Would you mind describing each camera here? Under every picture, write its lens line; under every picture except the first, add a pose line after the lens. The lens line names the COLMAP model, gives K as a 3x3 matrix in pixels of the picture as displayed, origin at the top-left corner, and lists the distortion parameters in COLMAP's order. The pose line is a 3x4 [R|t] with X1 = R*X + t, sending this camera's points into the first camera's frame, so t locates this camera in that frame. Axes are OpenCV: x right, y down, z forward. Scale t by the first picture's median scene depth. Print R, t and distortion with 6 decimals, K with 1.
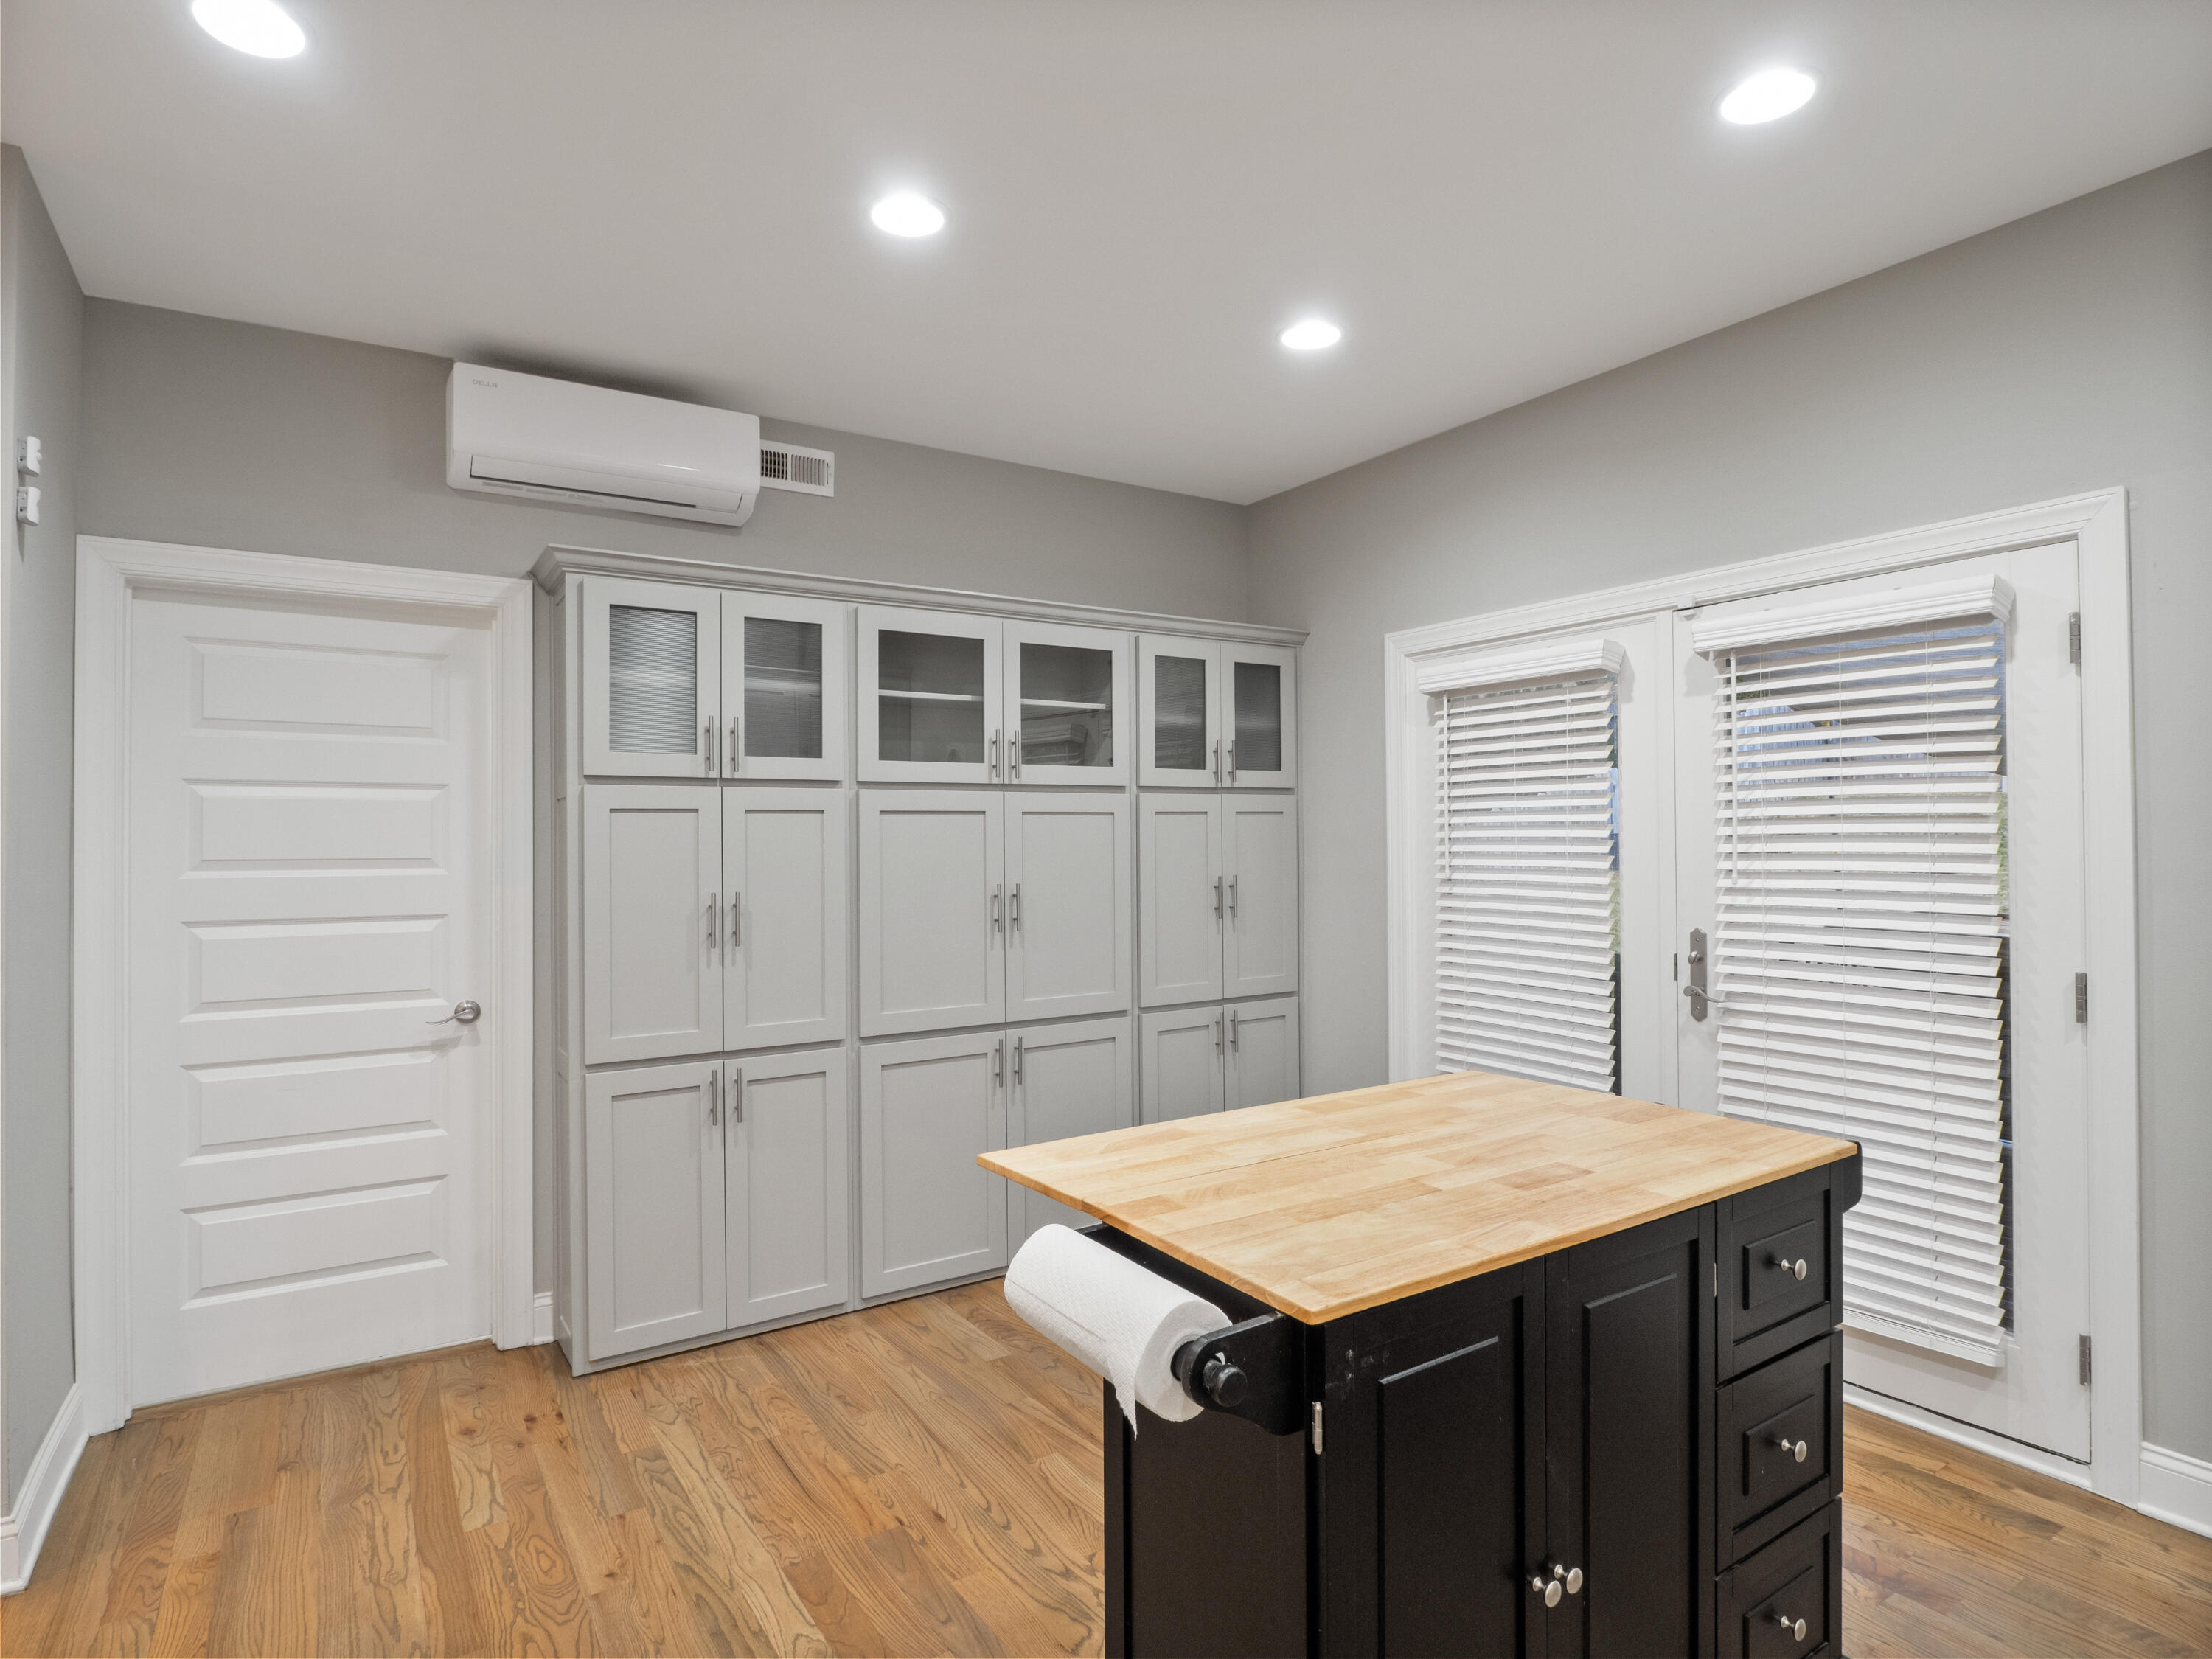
lens RADIAL K [[1178.8, 0, 1107.6], [0, 1178.8, 834.7], [0, 0, 1]] dist [-0.011943, -0.005137]
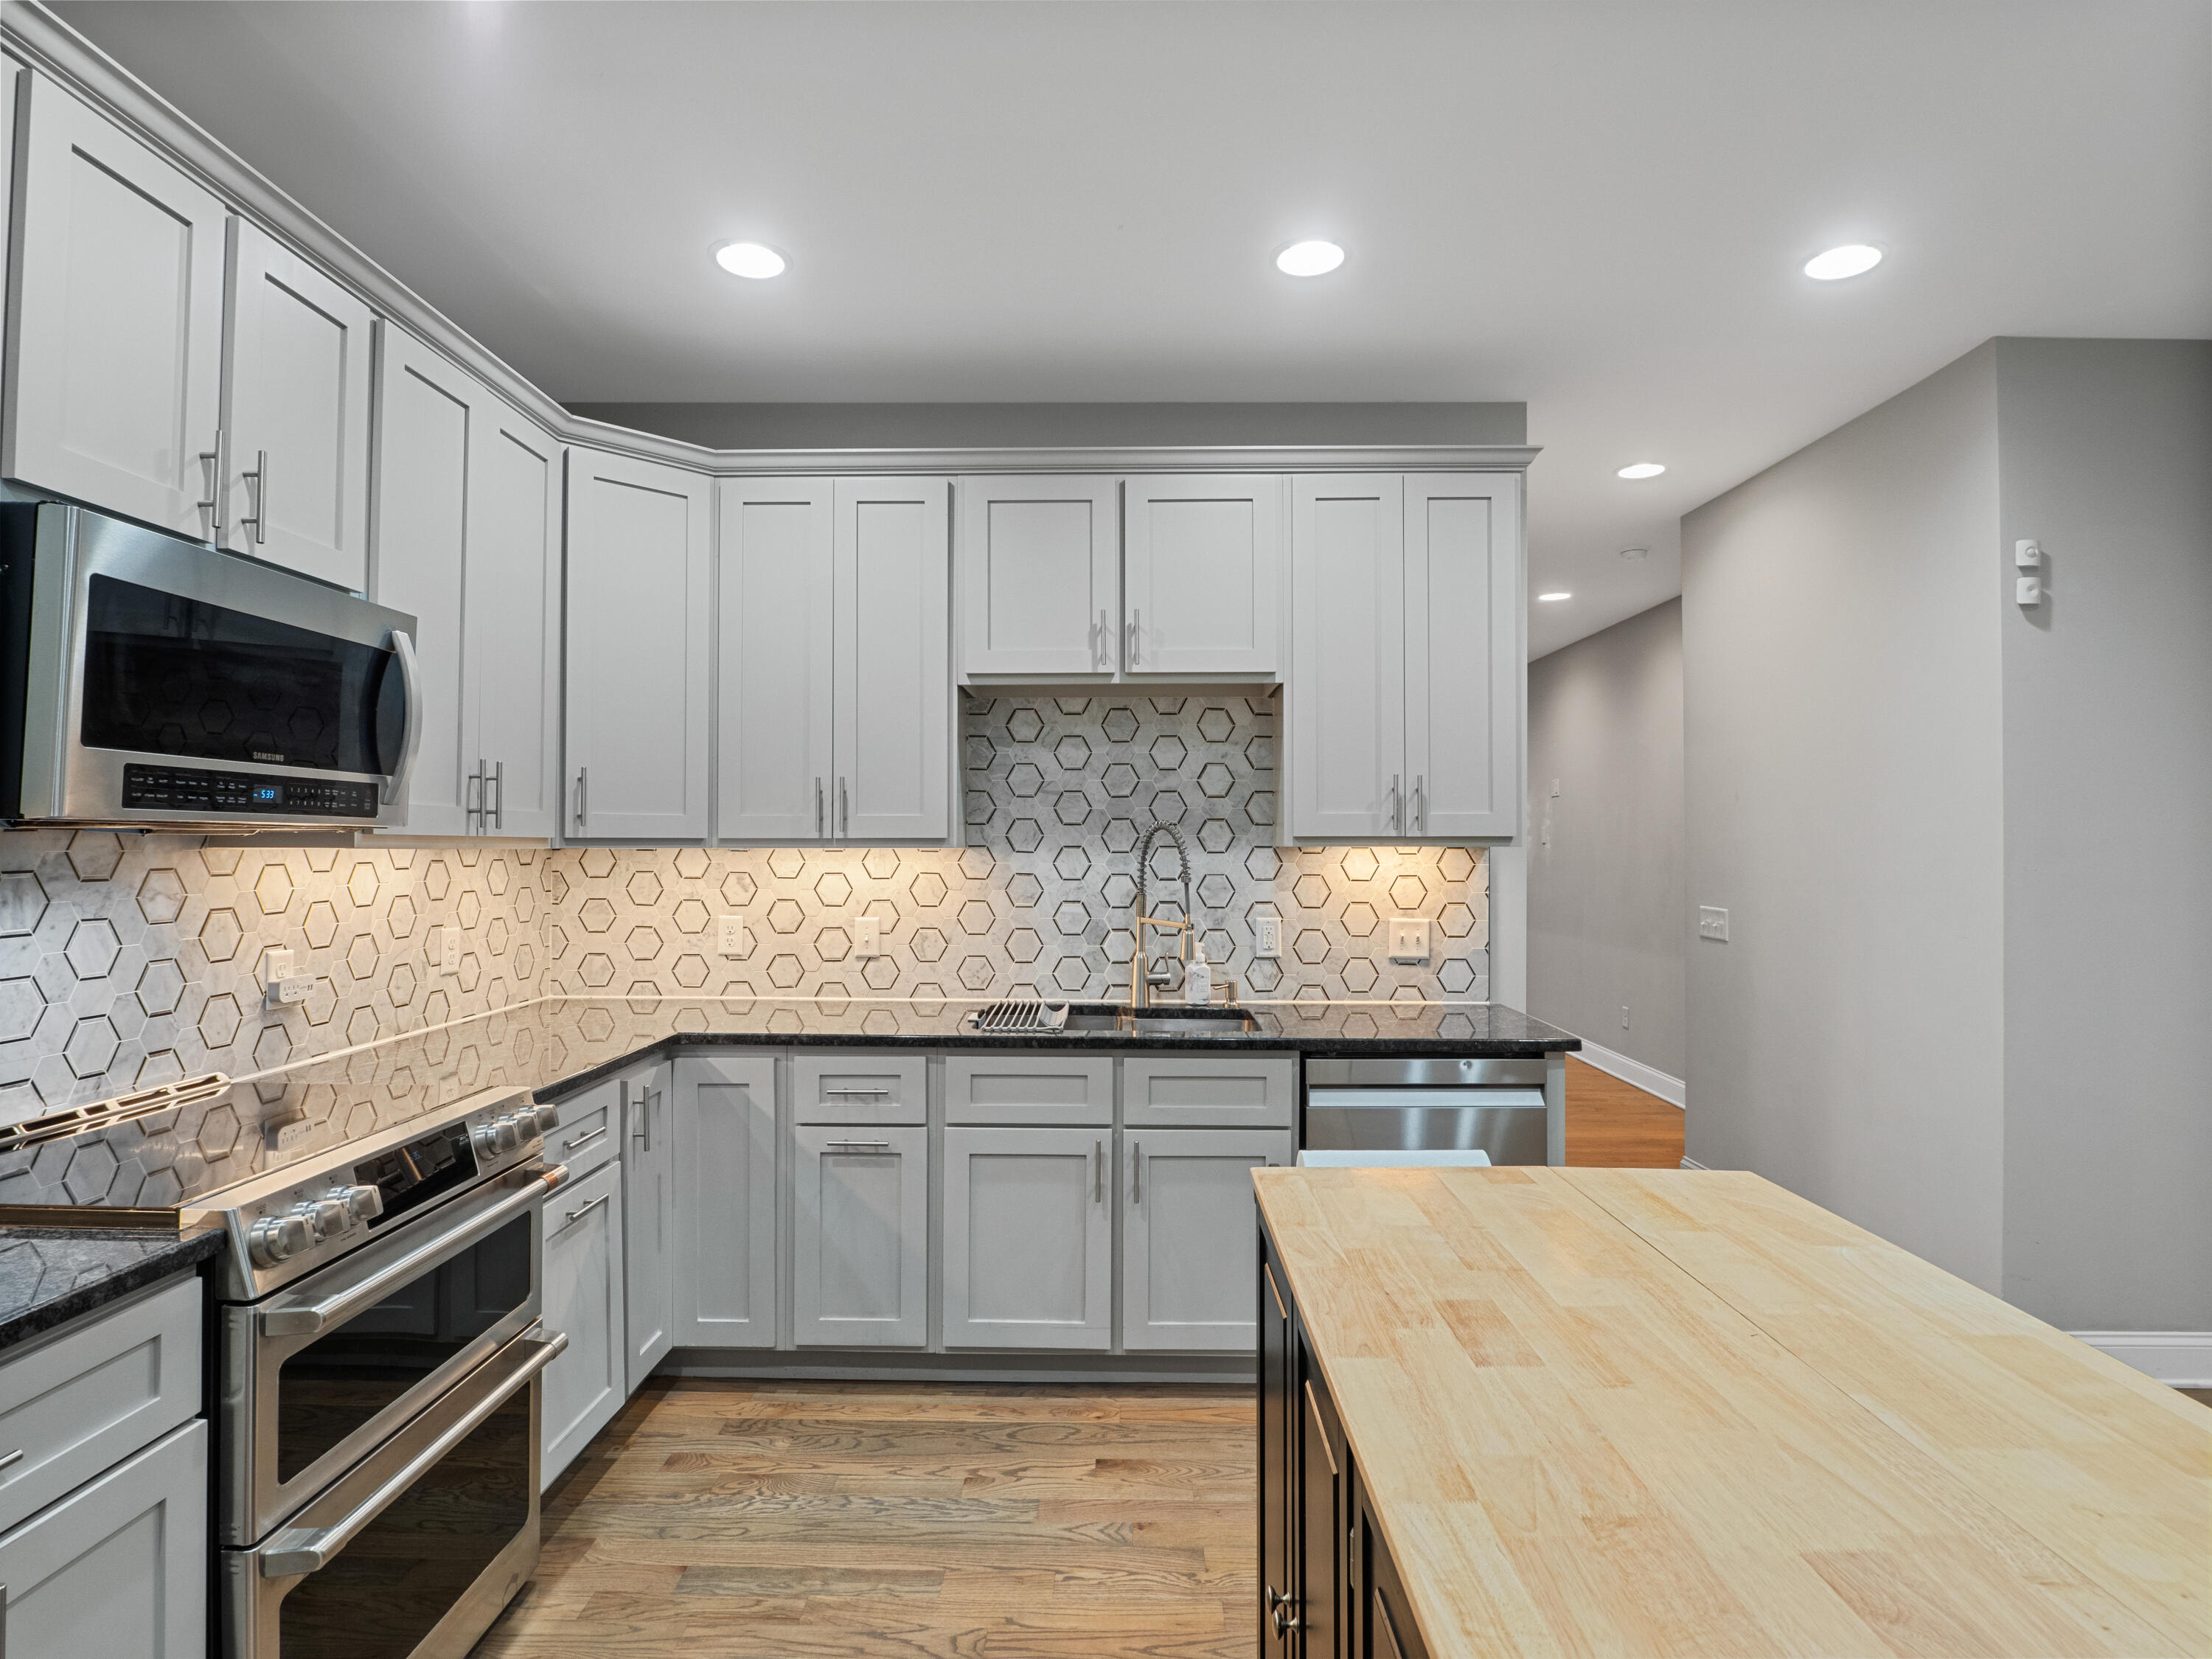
lens RADIAL K [[1178.8, 0, 1107.1], [0, 1178.8, 828.0], [0, 0, 1]] dist [-0.011943, -0.005137]
pose [[-0.559438, -0.006733, -0.828845, 0.737183], [0.008367, 0.999870, -0.013770, -0.001003], [0.828830, -0.014638, -0.559309, 0.827100]]
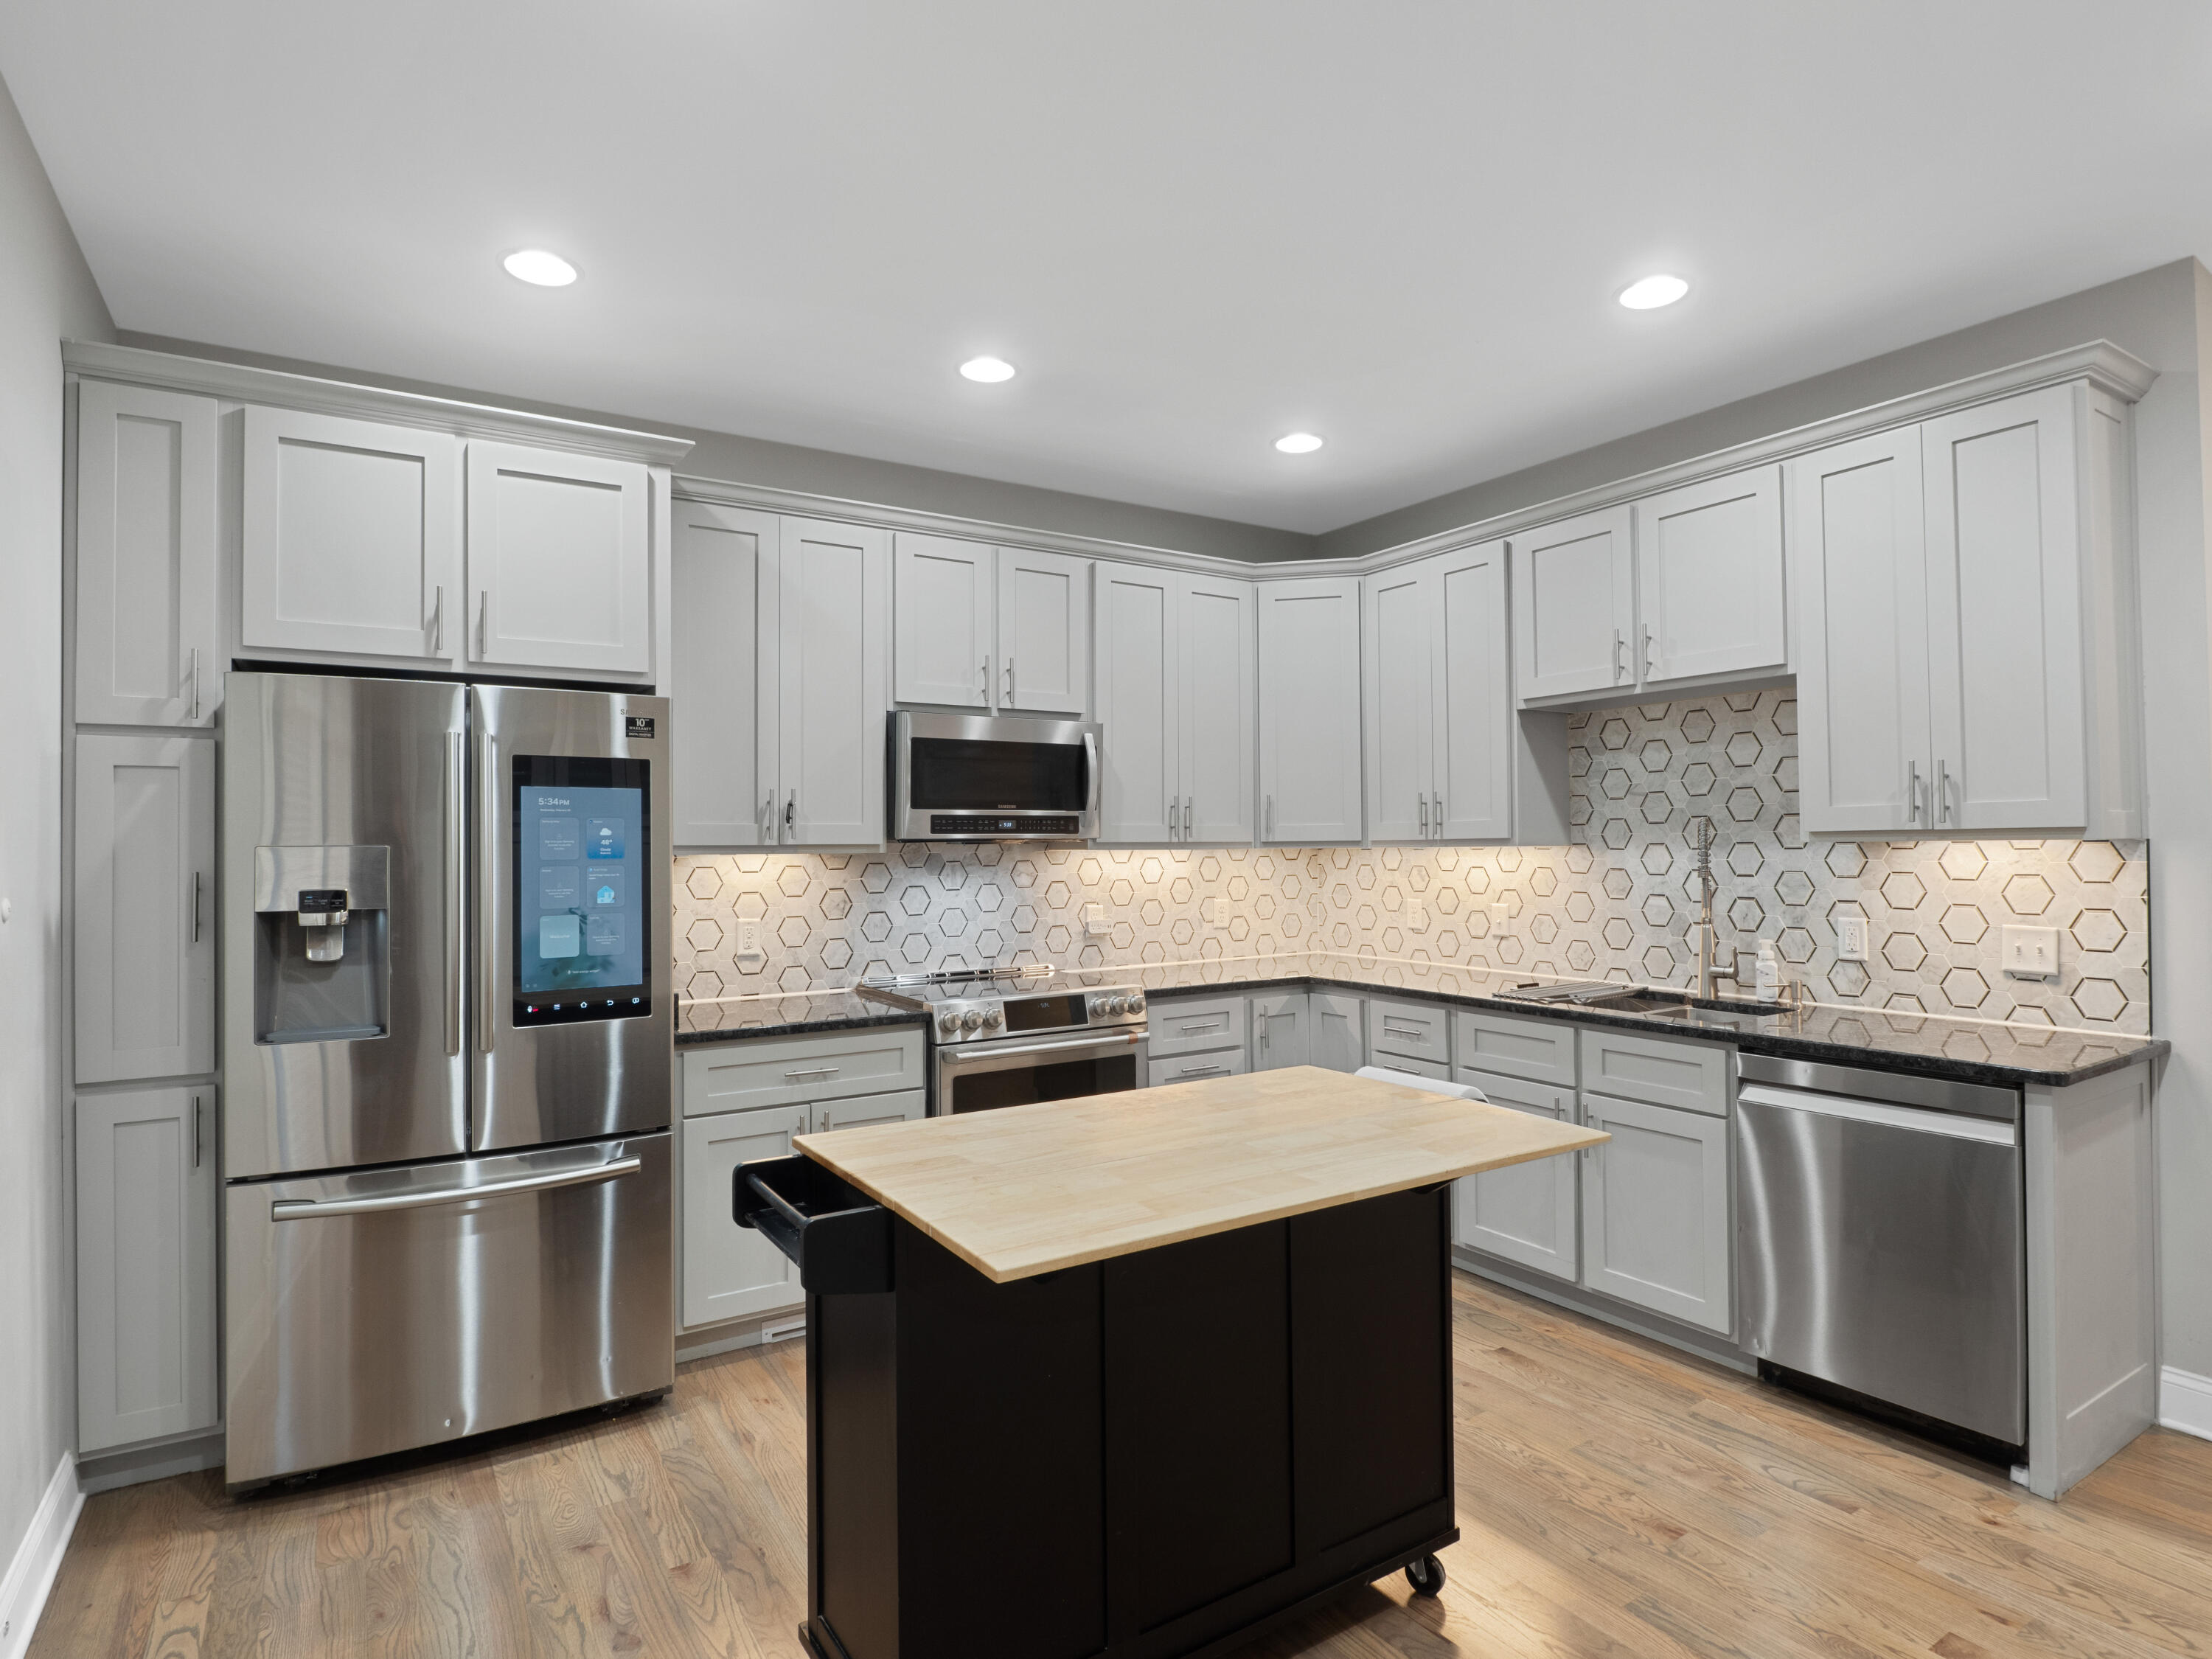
lens RADIAL K [[1178.8, 0, 1103.4], [0, 1178.8, 834.1], [0, 0, 1]] dist [-0.011943, -0.005137]
pose [[-0.999815, 0.015407, 0.011498, 0.251945], [0.015182, 0.999696, -0.019430, 0.008160], [-0.011793, -0.019252, -0.999745, 1.564092]]
